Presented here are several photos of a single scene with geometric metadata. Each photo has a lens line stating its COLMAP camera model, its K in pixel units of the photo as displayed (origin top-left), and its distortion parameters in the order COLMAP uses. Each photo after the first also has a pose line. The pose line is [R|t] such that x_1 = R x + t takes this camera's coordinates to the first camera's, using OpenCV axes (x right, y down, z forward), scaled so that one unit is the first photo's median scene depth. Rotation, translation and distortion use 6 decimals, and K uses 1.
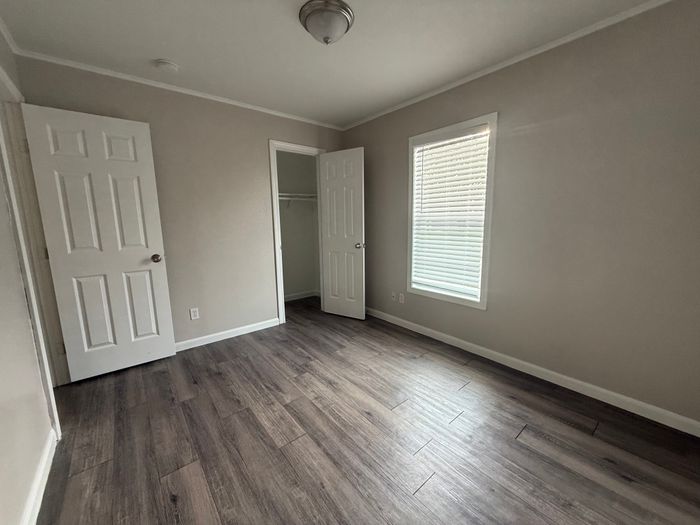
lens RADIAL K [[280.7, 0, 347.5], [0, 280.7, 263.0], [0, 0, 1]] dist [0.001400, 0.000566]
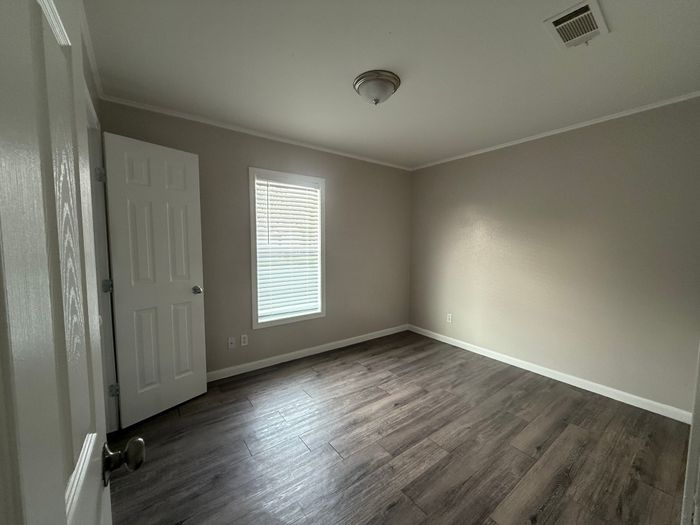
lens RADIAL K [[280.7, 0, 349.0], [0, 280.7, 265.0], [0, 0, 1]] dist [0.001400, 0.000566]
pose [[0.045898, -0.069020, 0.996559, -0.873513], [0.151191, 0.986598, 0.061367, -0.148993], [-0.987438, 0.147854, 0.055718, 0.792194]]
